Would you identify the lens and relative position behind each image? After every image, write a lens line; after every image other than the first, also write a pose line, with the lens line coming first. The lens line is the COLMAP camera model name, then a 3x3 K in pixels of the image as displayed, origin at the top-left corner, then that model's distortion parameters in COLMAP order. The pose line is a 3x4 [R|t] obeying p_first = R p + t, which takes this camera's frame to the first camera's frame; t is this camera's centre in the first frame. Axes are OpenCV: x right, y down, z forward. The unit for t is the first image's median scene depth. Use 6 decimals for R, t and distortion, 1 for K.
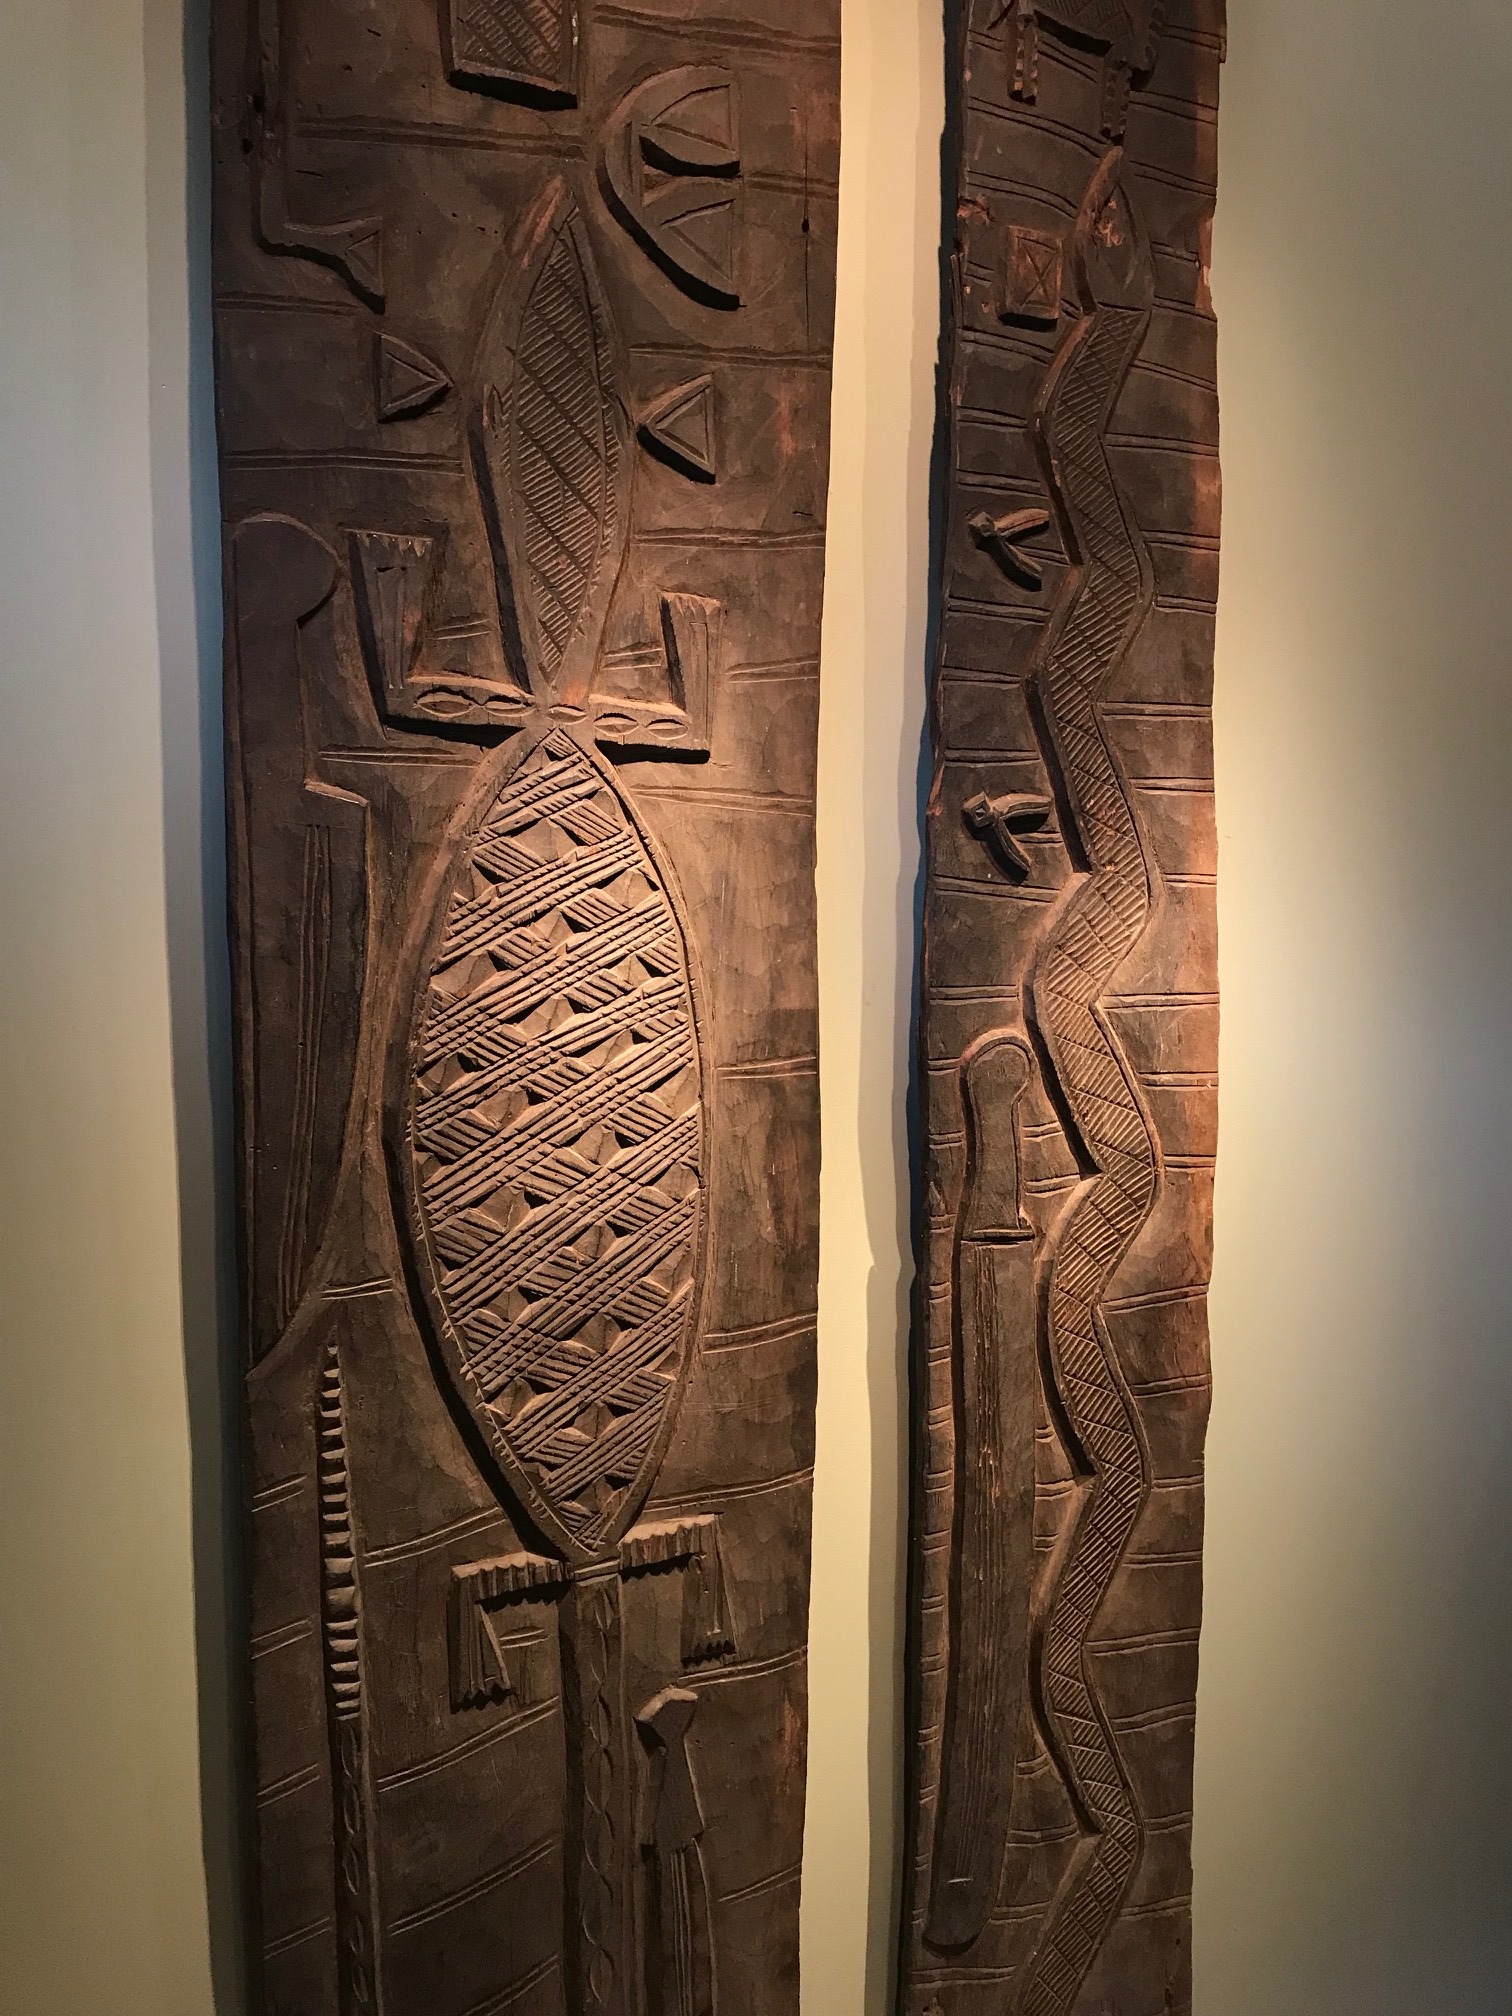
lens RADIAL K [[1646.8, 0, 751.2], [0, 1646.8, 991.8], [0, 0, 1]] dist [0.059099, -0.089851]
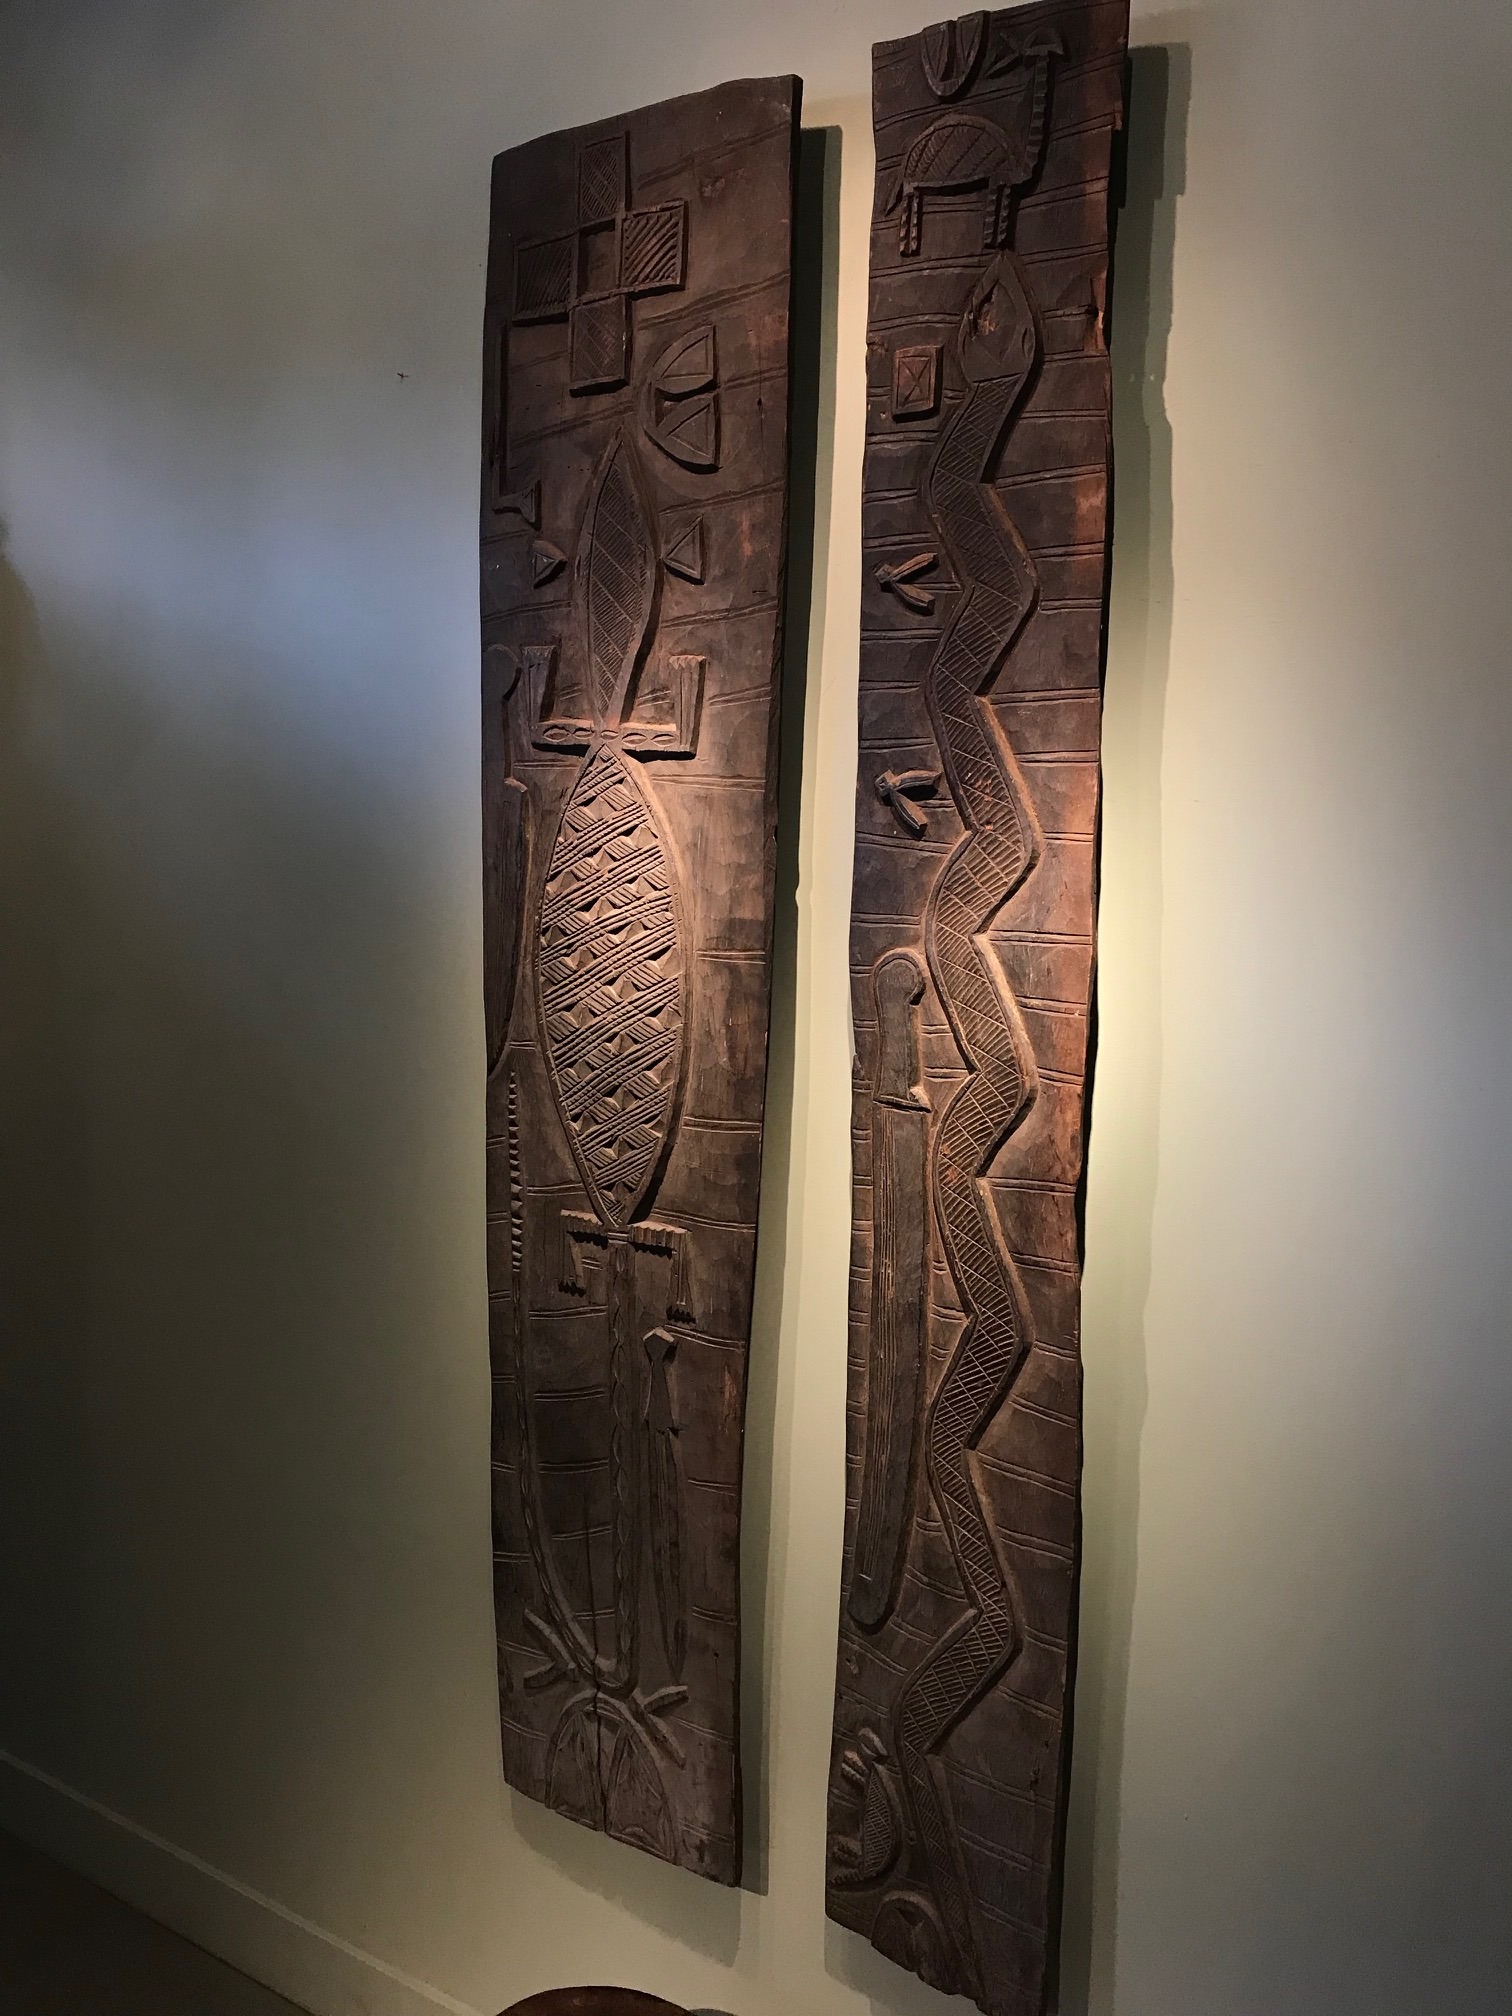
lens RADIAL K [[1646.8, 0, 746.4], [0, 1646.8, 1004.1], [0, 0, 1]] dist [0.059099, -0.089851]
pose [[0.479093, 0.090157, -0.873122, 1.401644], [-0.084310, 0.994839, 0.056463, 0.003517], [0.873706, 0.046562, 0.484222, 0.276154]]
